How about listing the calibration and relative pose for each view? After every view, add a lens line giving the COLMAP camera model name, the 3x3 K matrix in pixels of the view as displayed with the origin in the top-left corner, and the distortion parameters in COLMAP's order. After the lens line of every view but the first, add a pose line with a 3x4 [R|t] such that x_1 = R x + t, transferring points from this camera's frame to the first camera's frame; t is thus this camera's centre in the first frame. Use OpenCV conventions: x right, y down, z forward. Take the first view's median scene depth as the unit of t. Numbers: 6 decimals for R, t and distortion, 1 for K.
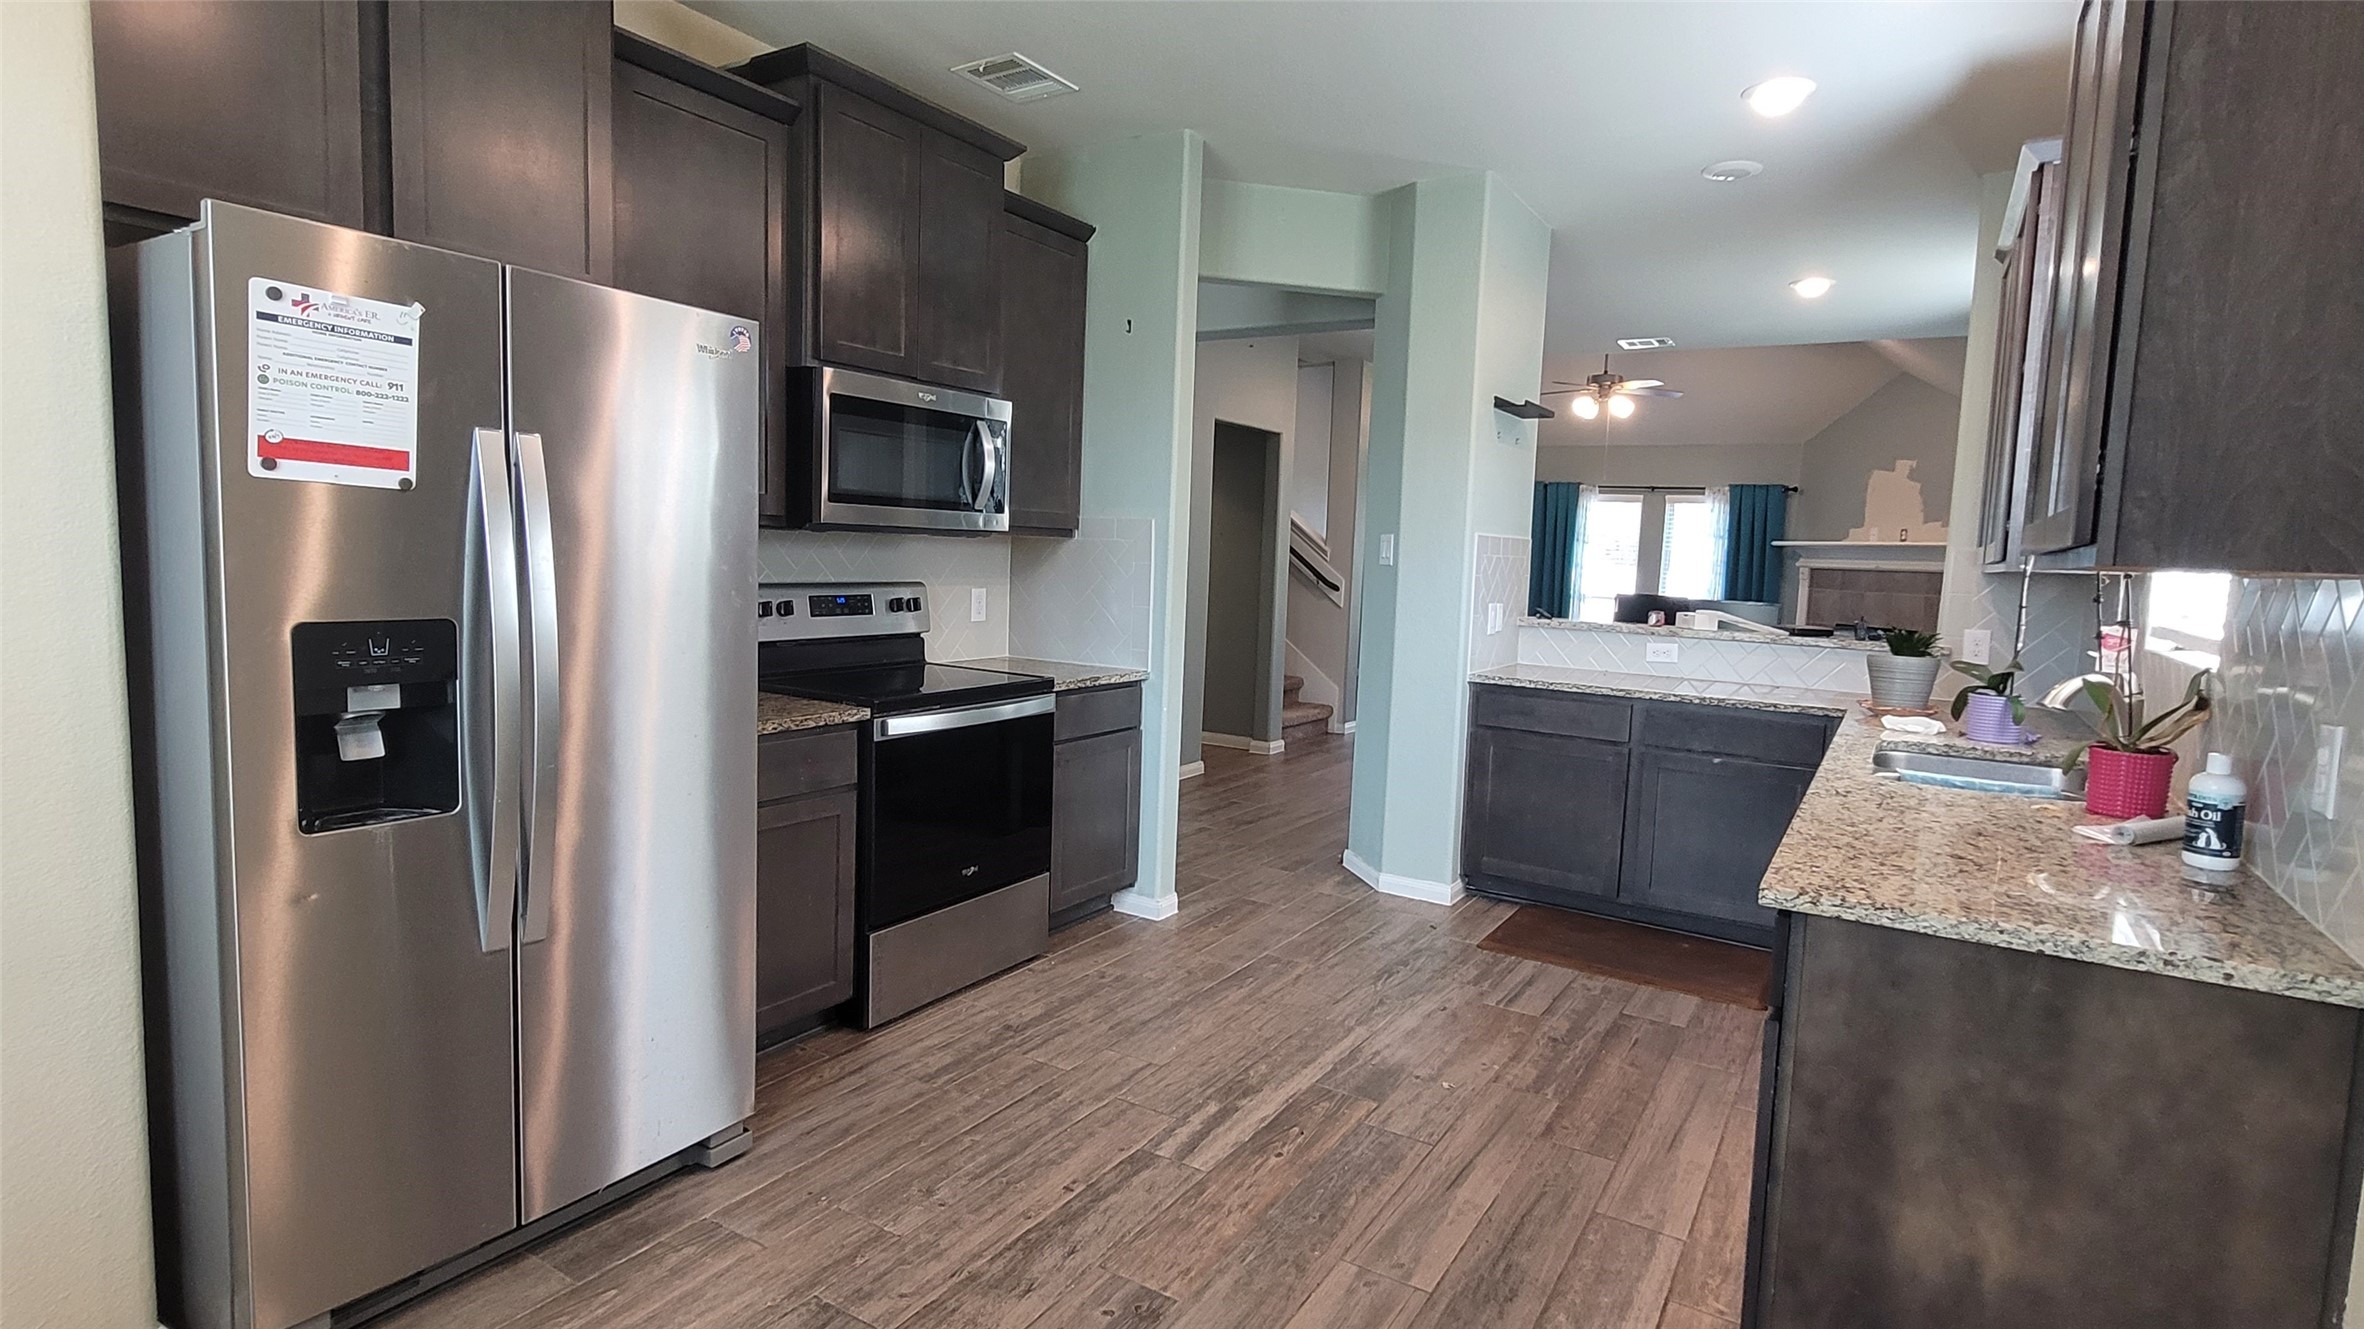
lens RADIAL K [[1171.9, 0, 1190.9], [0, 1171.9, 657.6], [0, 0, 1]] dist [0.001899, -0.001023]
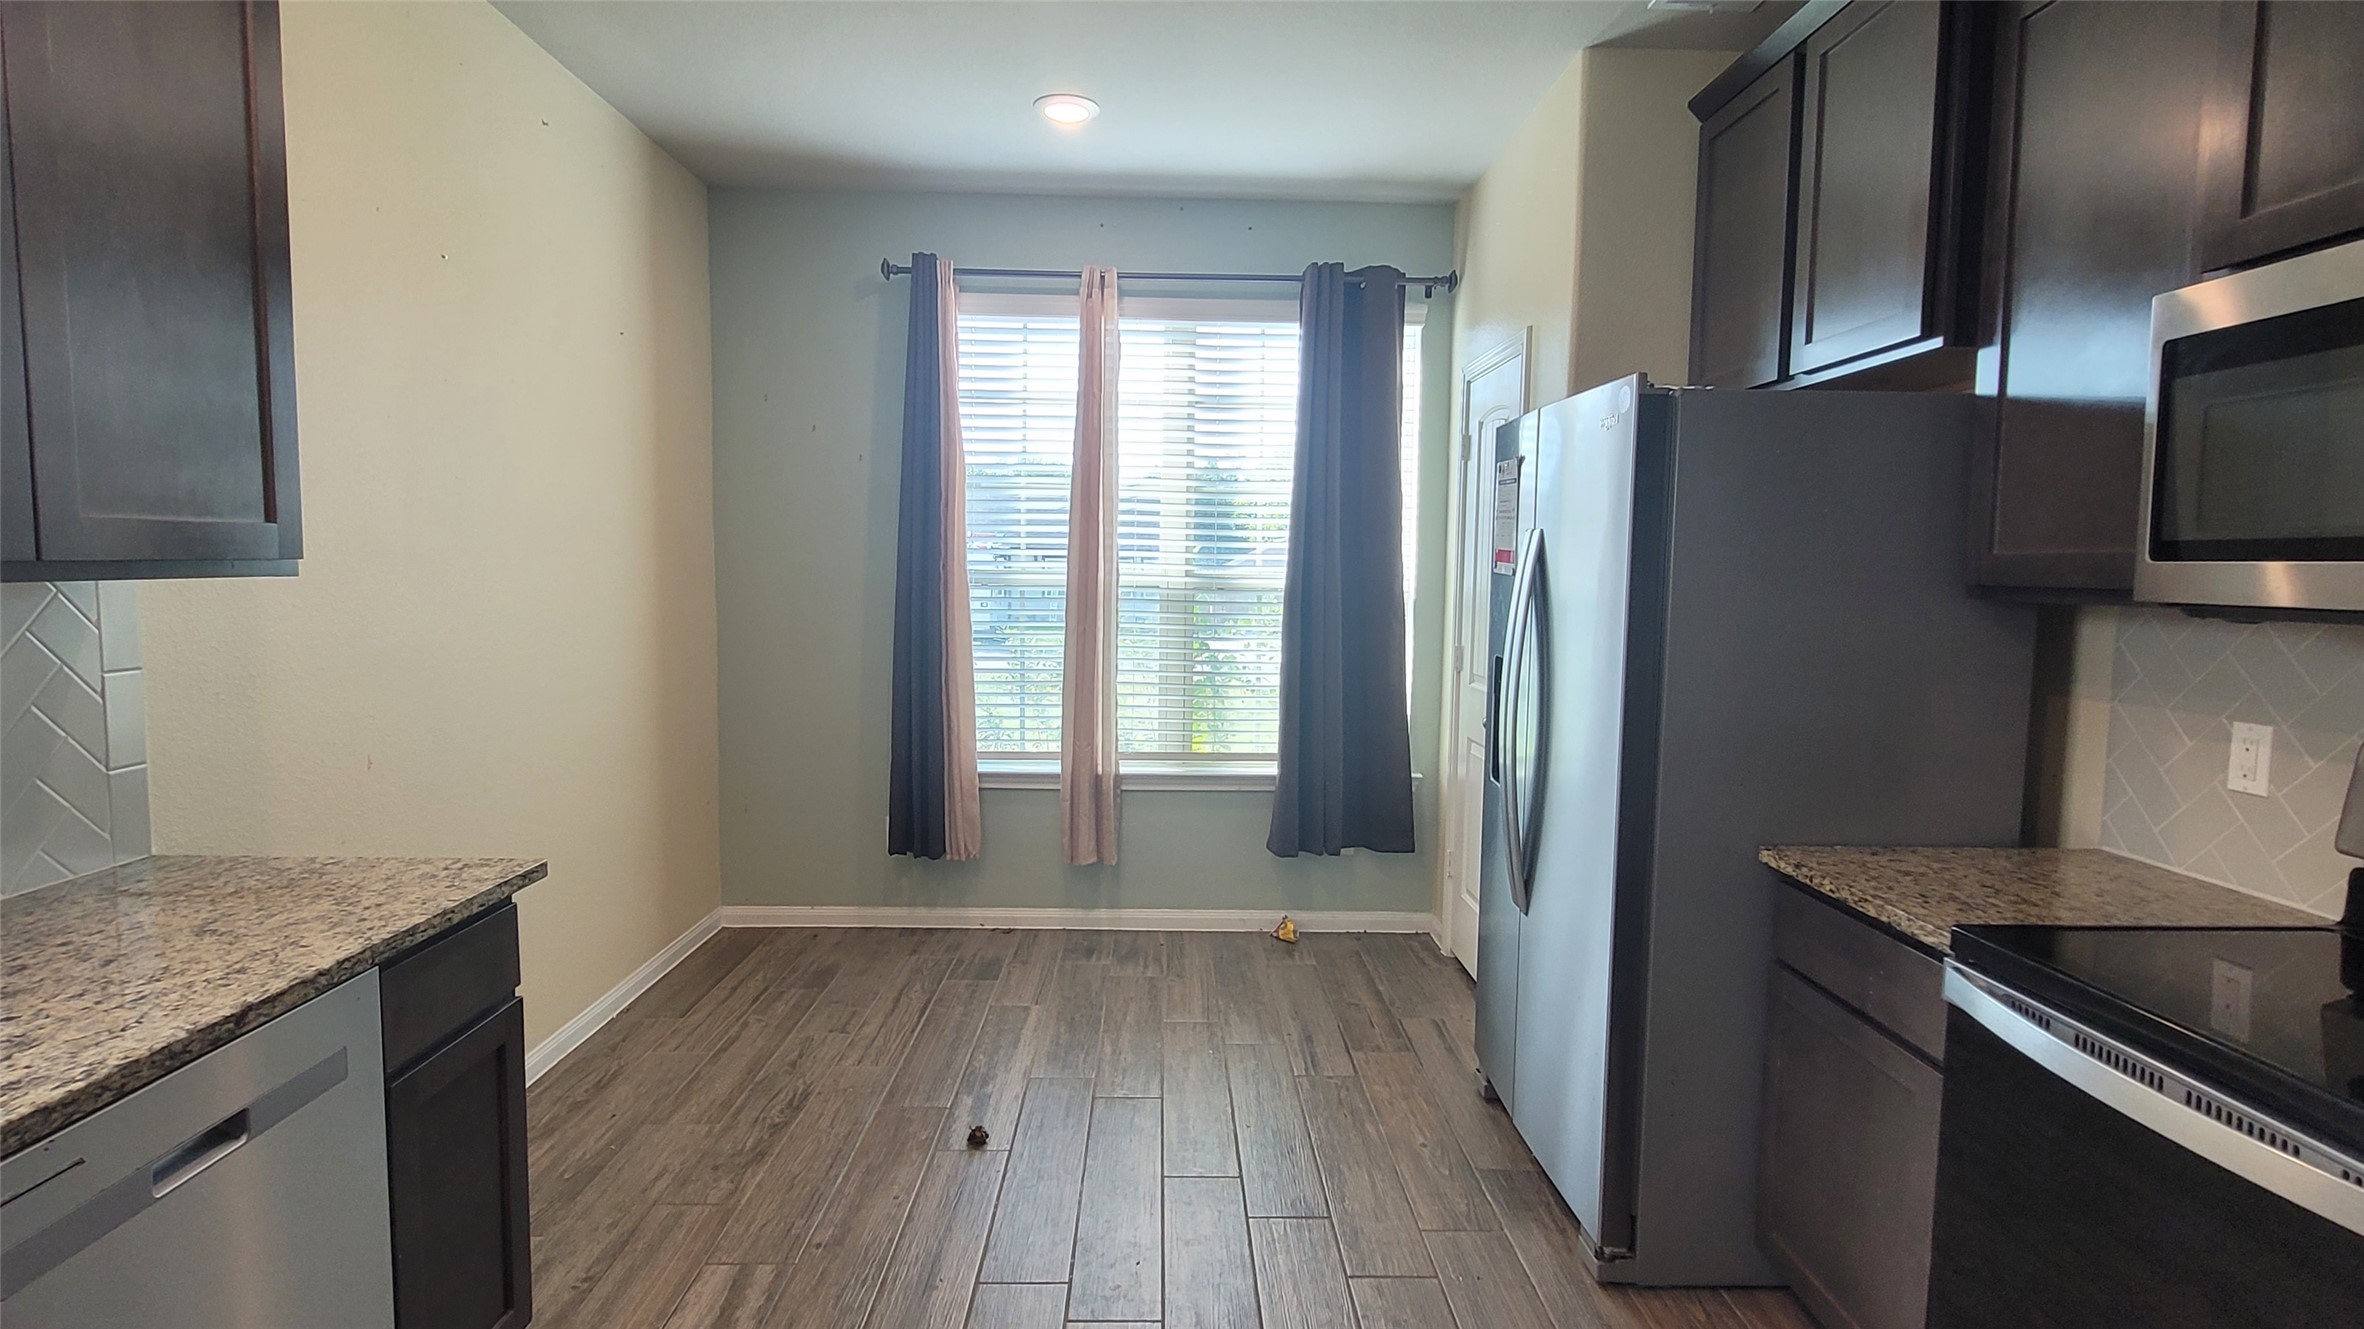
lens RADIAL K [[1171.9, 0, 1190.8], [0, 1171.9, 663.0], [0, 0, 1]] dist [0.001899, -0.001023]
pose [[-0.837309, -0.006064, -0.546697, 0.255082], [-0.097743, 0.985489, 0.138770, -0.097278], [0.537922, 0.169629, -0.825752, 0.987214]]
